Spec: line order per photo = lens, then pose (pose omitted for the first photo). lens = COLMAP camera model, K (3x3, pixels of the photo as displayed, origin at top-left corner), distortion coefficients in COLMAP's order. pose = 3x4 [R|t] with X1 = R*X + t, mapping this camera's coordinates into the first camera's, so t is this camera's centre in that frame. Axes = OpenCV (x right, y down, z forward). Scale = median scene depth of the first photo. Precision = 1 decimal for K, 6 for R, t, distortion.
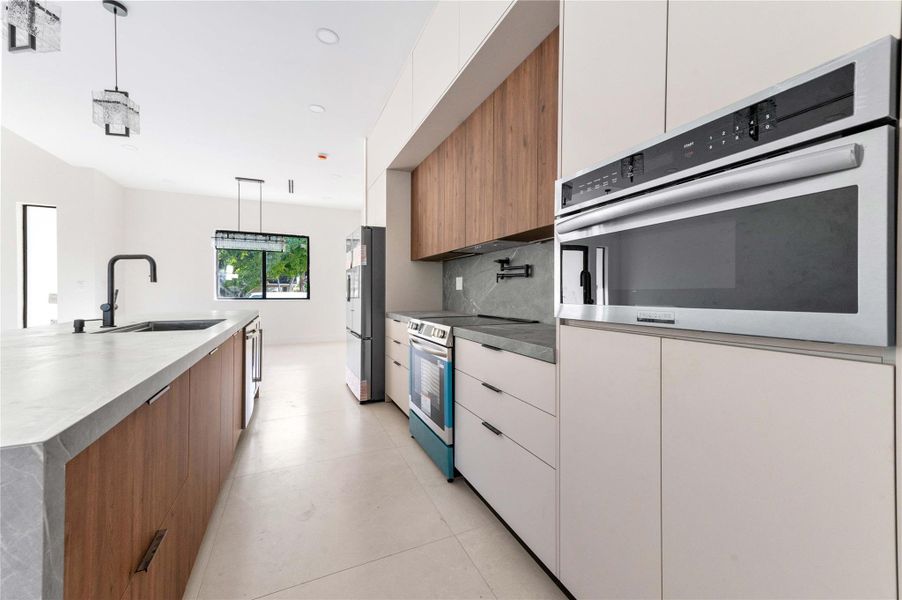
lens RADIAL K [[355.4, 0, 457.7], [0, 355.4, 295.0], [0, 0, 1]] dist [0.018905, 0.000050]
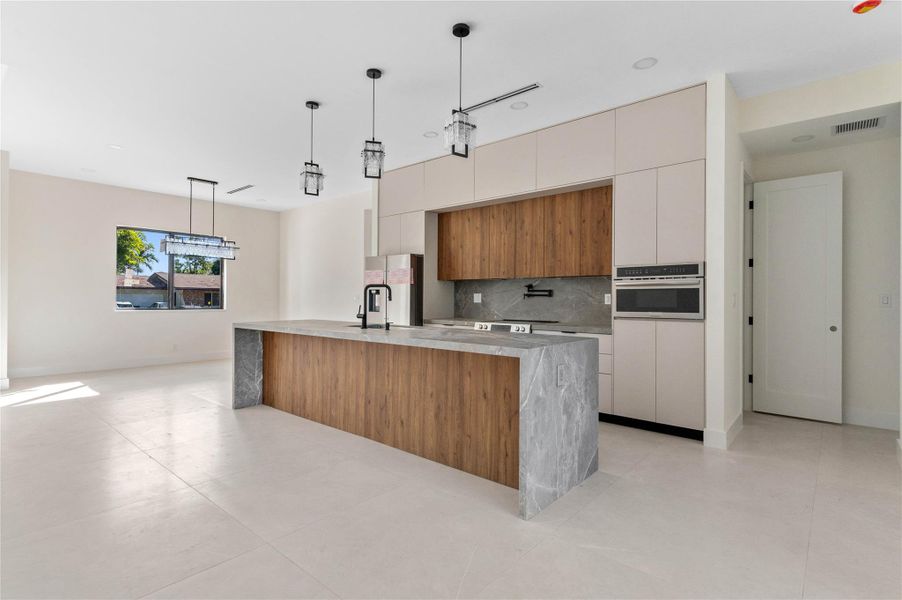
lens RADIAL K [[435.7, 0, 467.9], [0, 435.7, 300.1], [0, 0, 1]] dist [0.025431, 0.000038]
pose [[0.902072, 0.002291, 0.431580, -1.013515], [-0.001094, 0.999995, -0.003021, -0.024438], [-0.431585, 0.002253, 0.902070, -0.711514]]
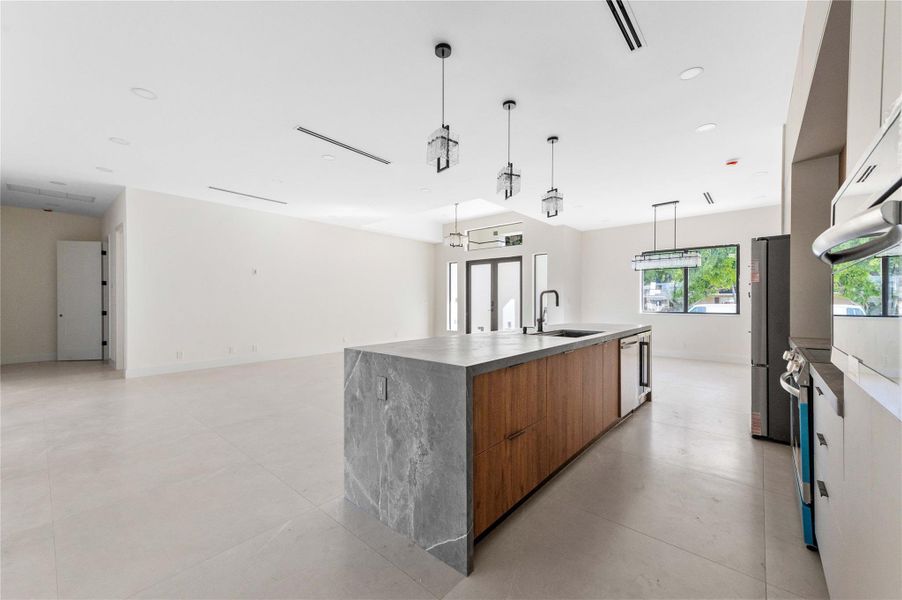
lens RADIAL K [[355.1, 0, 449.1], [0, 355.1, 302.8], [0, 0, 1]] dist [0.029785, 0.000096]
pose [[0.408791, -0.002356, -0.912625, 0.326557], [-0.003790, 0.999984, -0.004279, -0.031812], [0.912620, 0.005209, 0.408776, -0.090153]]
